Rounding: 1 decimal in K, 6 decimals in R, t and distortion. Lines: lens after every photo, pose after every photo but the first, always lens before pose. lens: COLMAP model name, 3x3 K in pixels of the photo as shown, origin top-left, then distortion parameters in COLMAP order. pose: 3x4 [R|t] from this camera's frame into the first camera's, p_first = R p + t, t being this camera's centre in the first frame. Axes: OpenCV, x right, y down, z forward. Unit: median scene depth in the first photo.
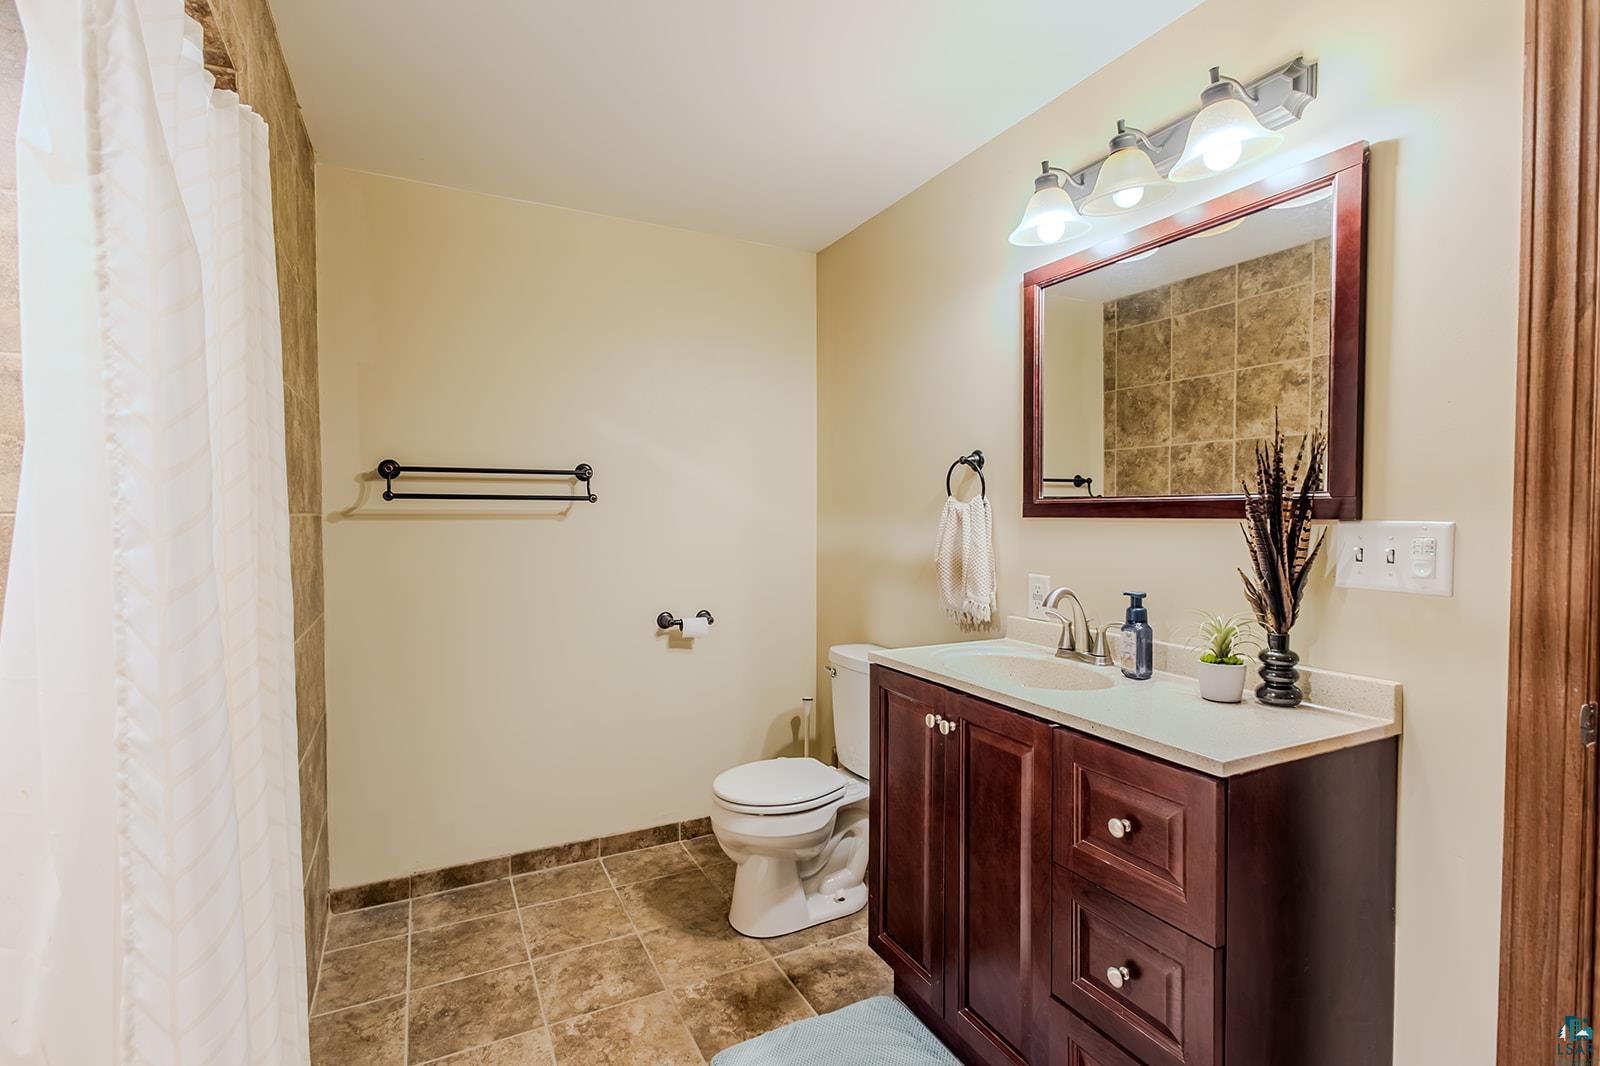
lens RADIAL K [[741.9, 0, 800.0], [0, 741.9, 533.0], [0, 0, 1]] dist [0.009916, -0.000262]
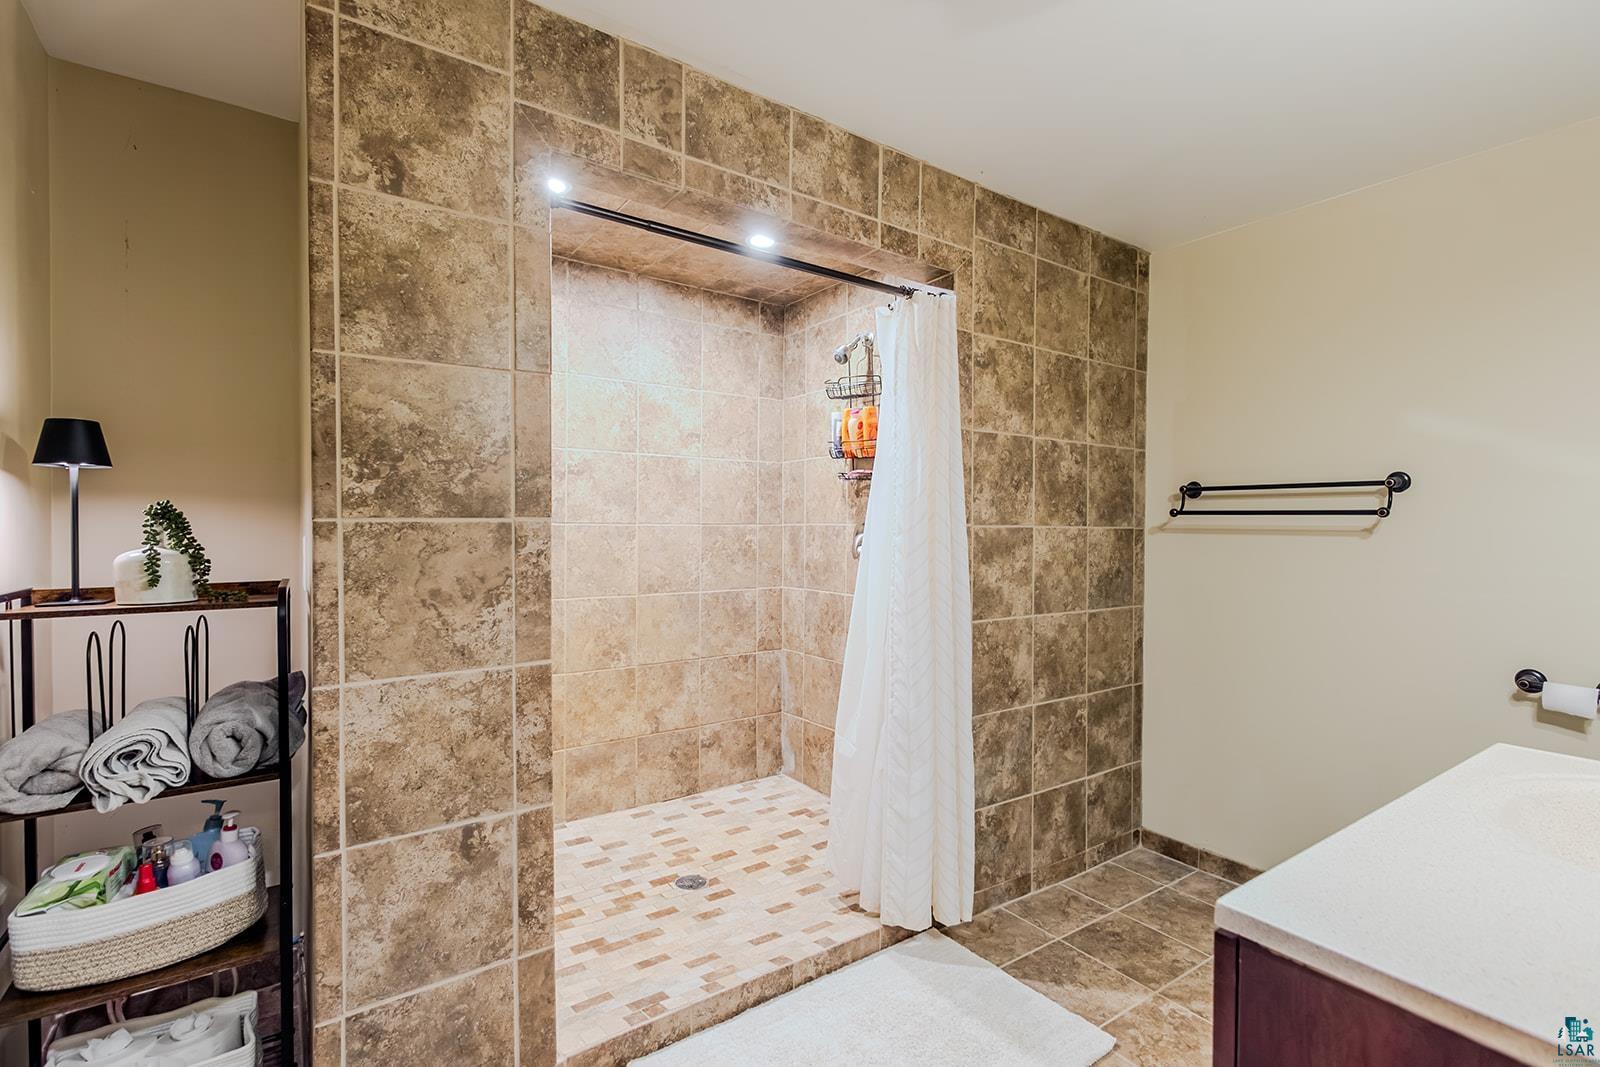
lens RADIAL K [[741.9, 0, 800.0], [0, 741.9, 533.5], [0, 0, 1]] dist [0.009916, -0.000262]
pose [[0.134671, 0.015832, -0.990764, 0.517258], [-0.038304, 0.999208, 0.010760, -0.006543], [0.990150, 0.036502, 0.135171, 0.235713]]
